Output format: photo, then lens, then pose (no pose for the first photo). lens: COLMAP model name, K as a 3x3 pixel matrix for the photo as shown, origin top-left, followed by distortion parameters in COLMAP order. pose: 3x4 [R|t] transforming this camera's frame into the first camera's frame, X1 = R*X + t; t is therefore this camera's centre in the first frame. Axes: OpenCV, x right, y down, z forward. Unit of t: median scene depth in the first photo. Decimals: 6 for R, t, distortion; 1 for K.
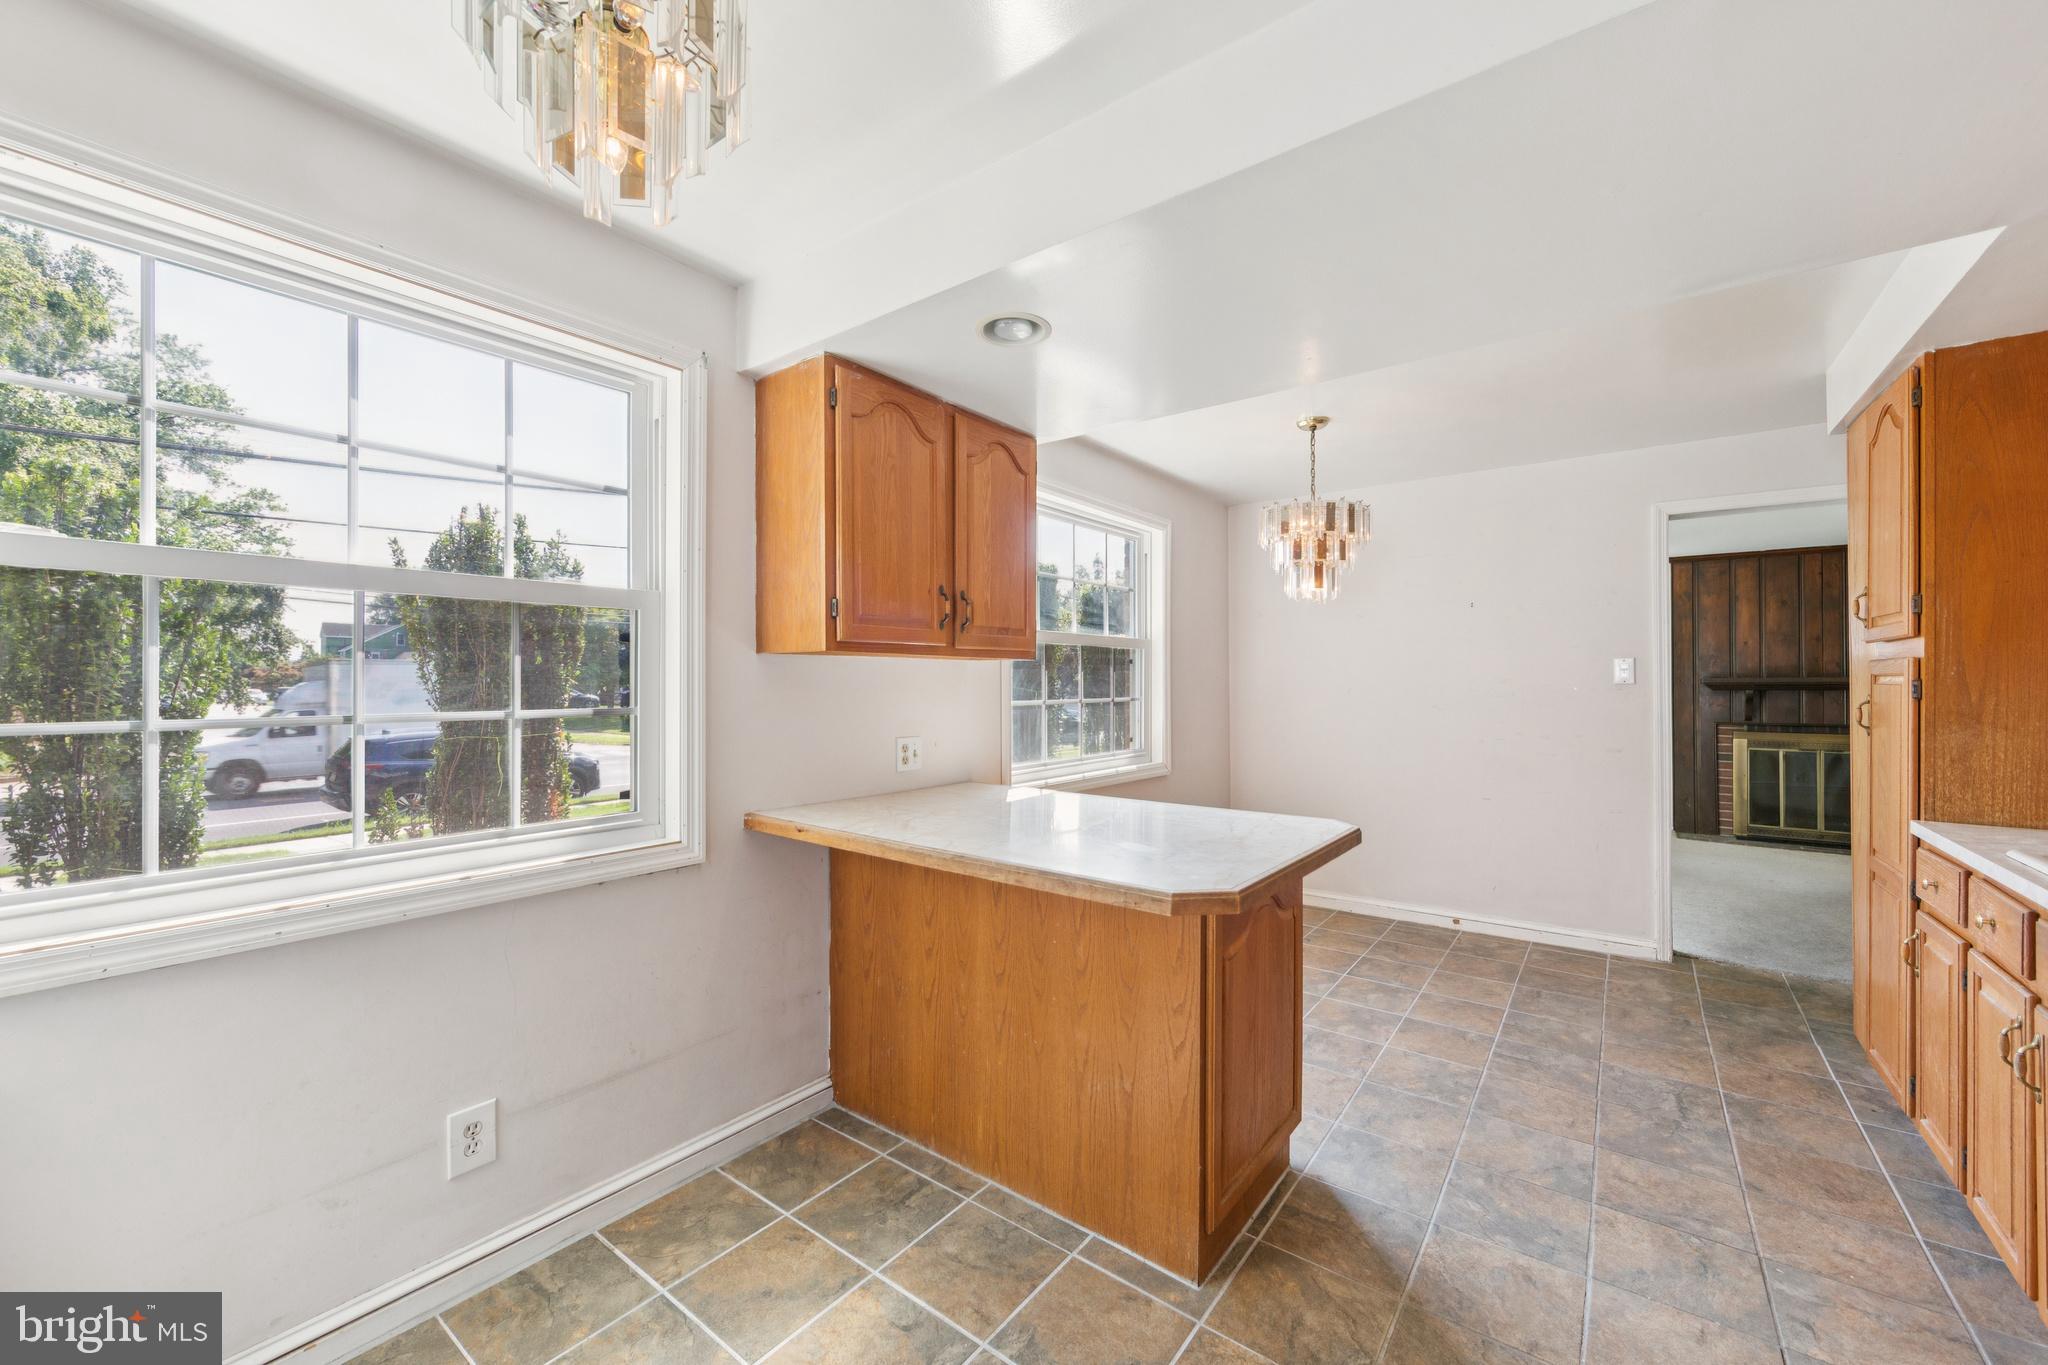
lens RADIAL K [[796.7, 0, 1013.3], [0, 796.7, 676.9], [0, 0, 1]] dist [-0.005094, 0.000234]
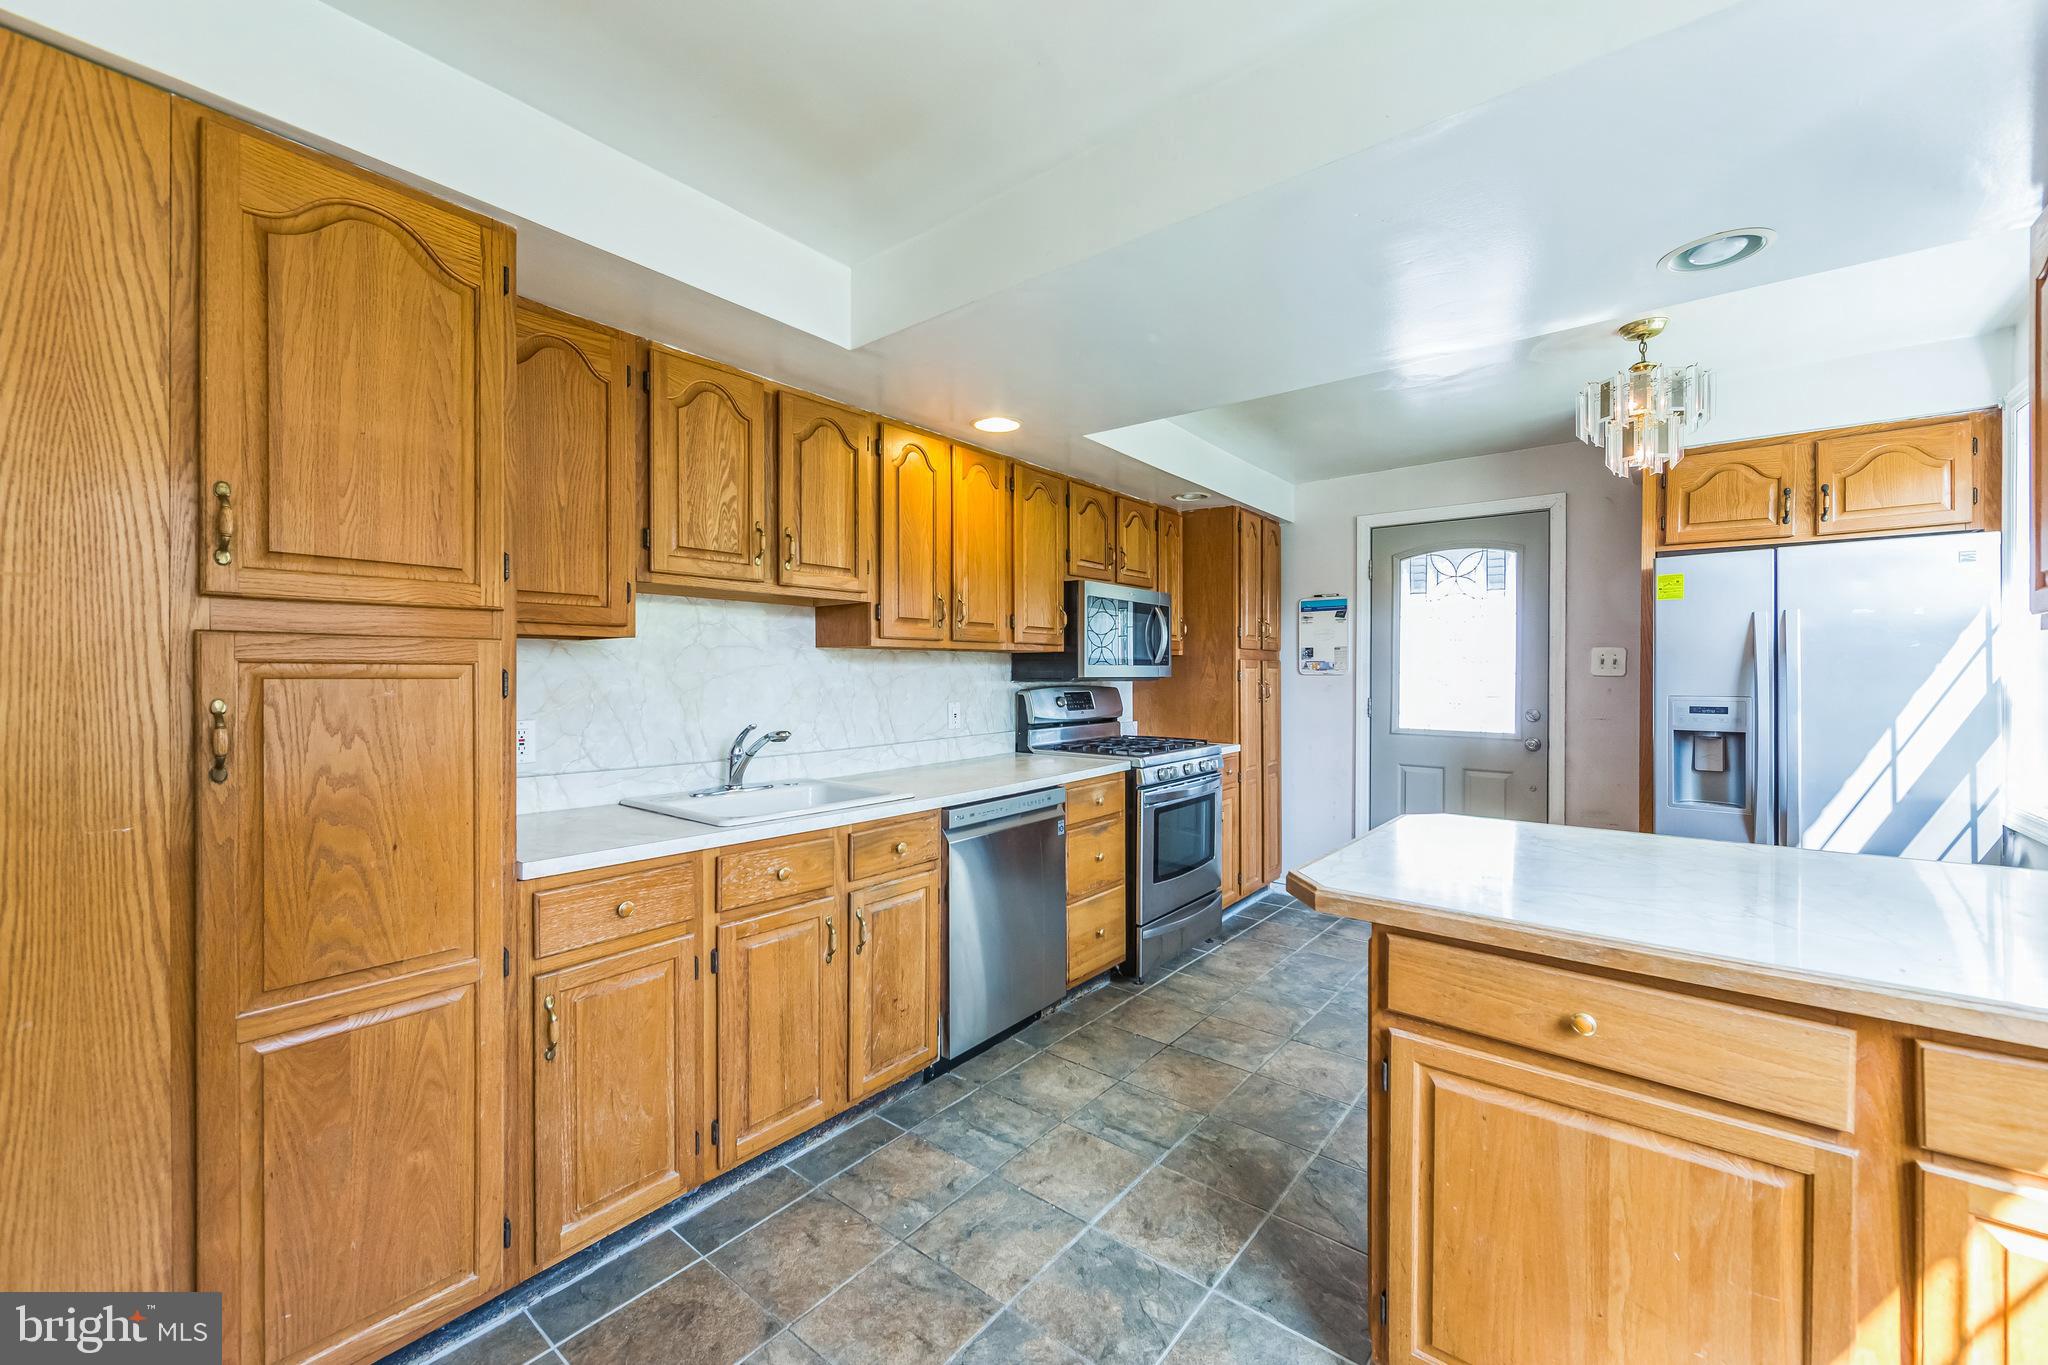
lens RADIAL K [[796.7, 0, 1042.6], [0, 796.7, 680.2], [0, 0, 1]] dist [-0.005094, 0.000234]
pose [[-0.999976, -0.005783, -0.003843, 0.681917], [-0.005797, 0.999977, 0.003621, 0.016404], [0.003822, 0.003643, -0.999986, 1.767015]]
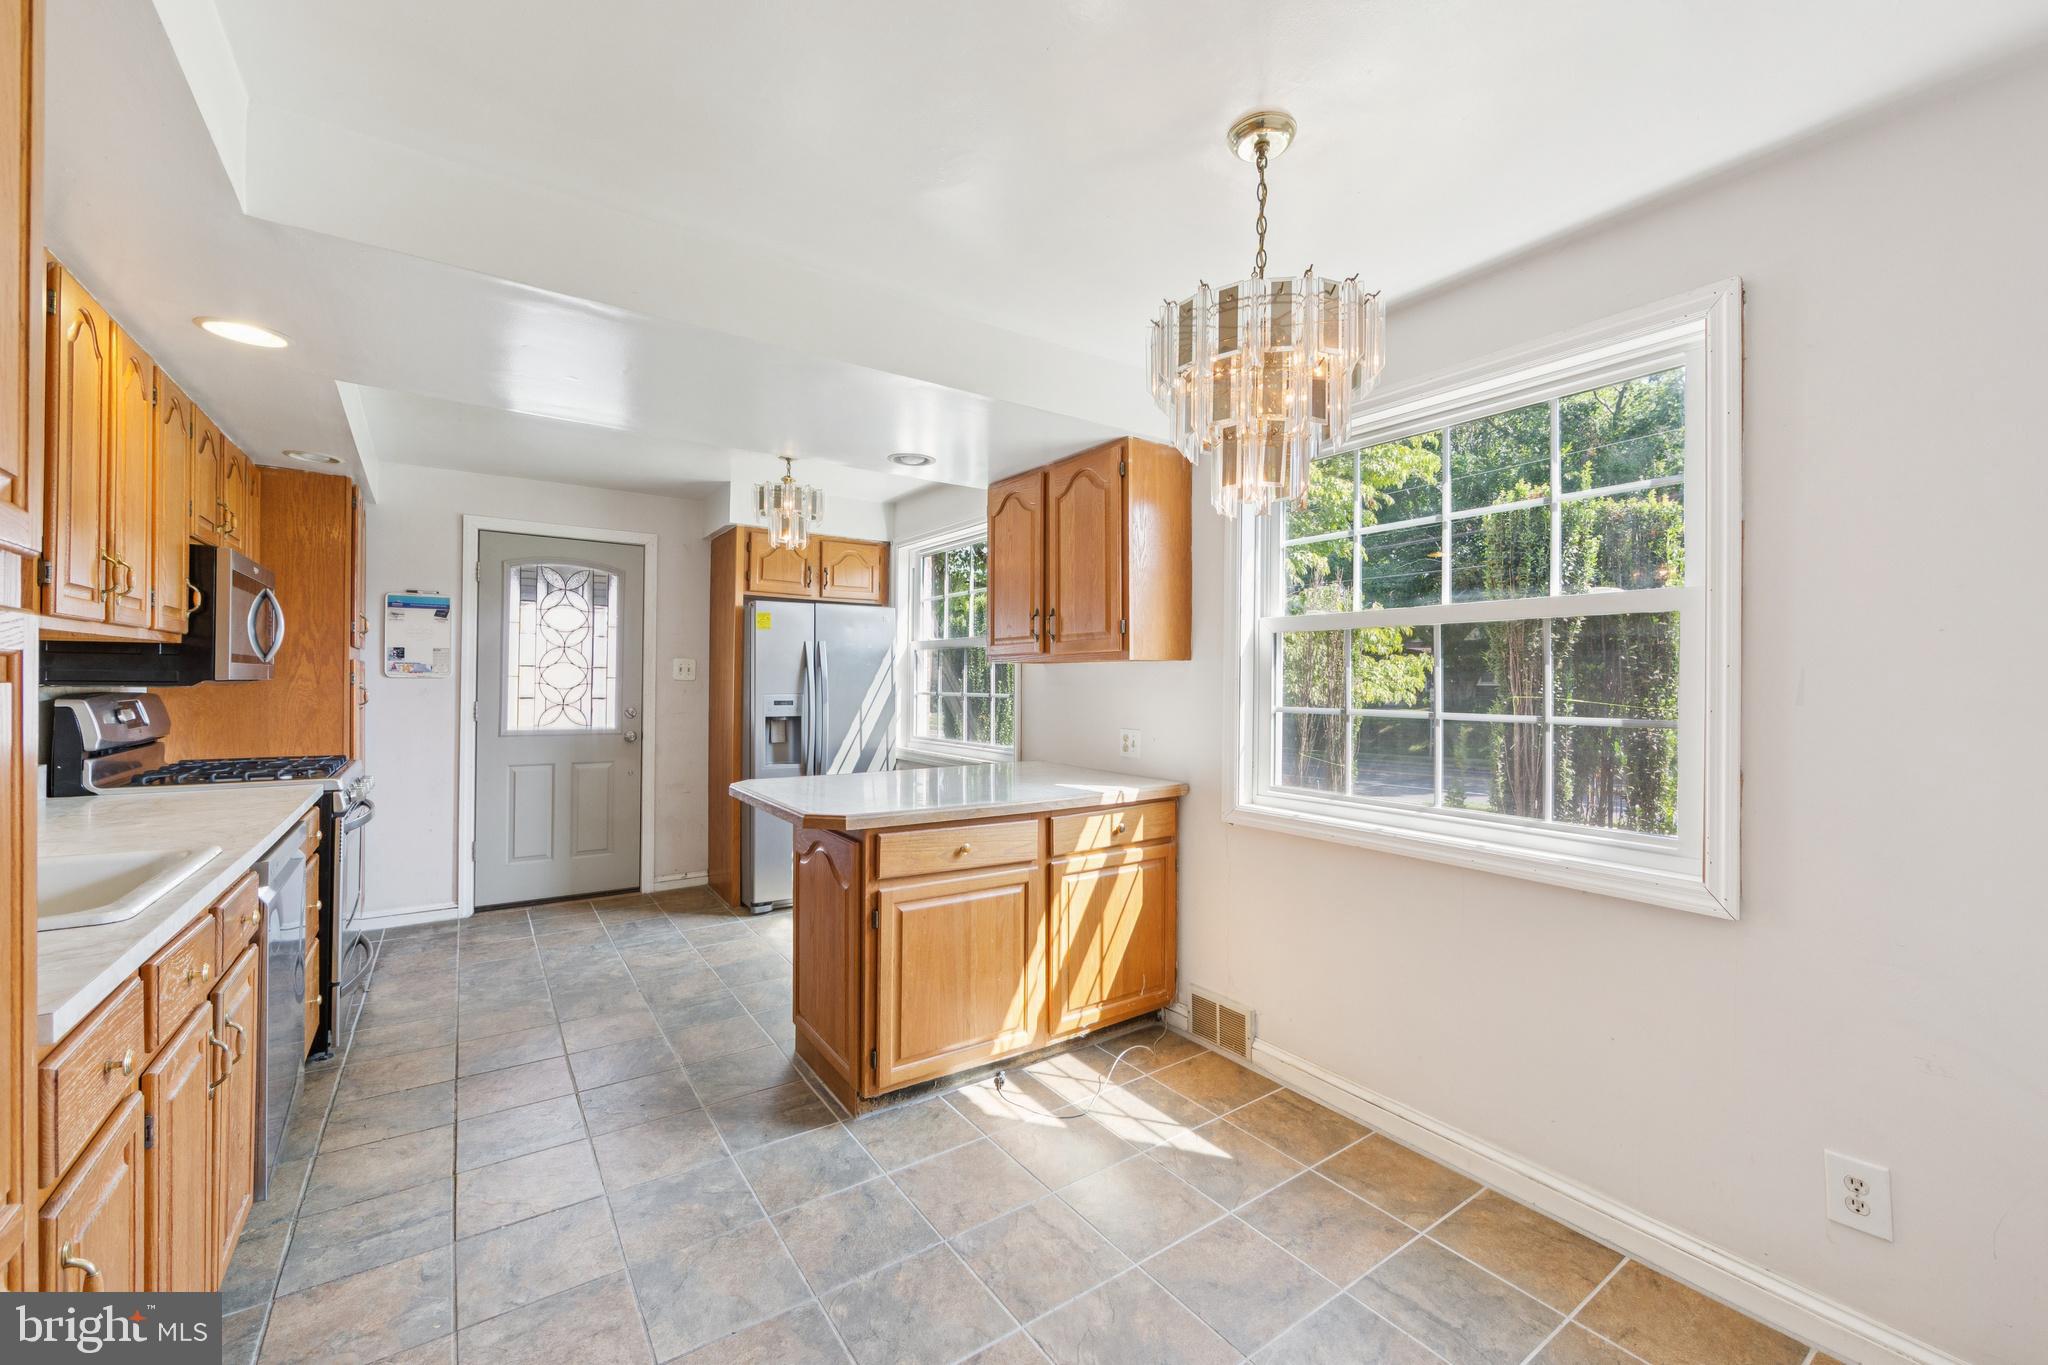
lens RADIAL K [[796.7, 0, 1023.1], [0, 796.7, 681.2], [0, 0, 1]] dist [-0.005094, 0.000234]
pose [[-0.293471, -0.008104, -0.955934, 1.407304], [-0.005020, 0.999963, -0.006936, 0.019831], [0.955955, 0.002764, -0.293501, 1.629822]]
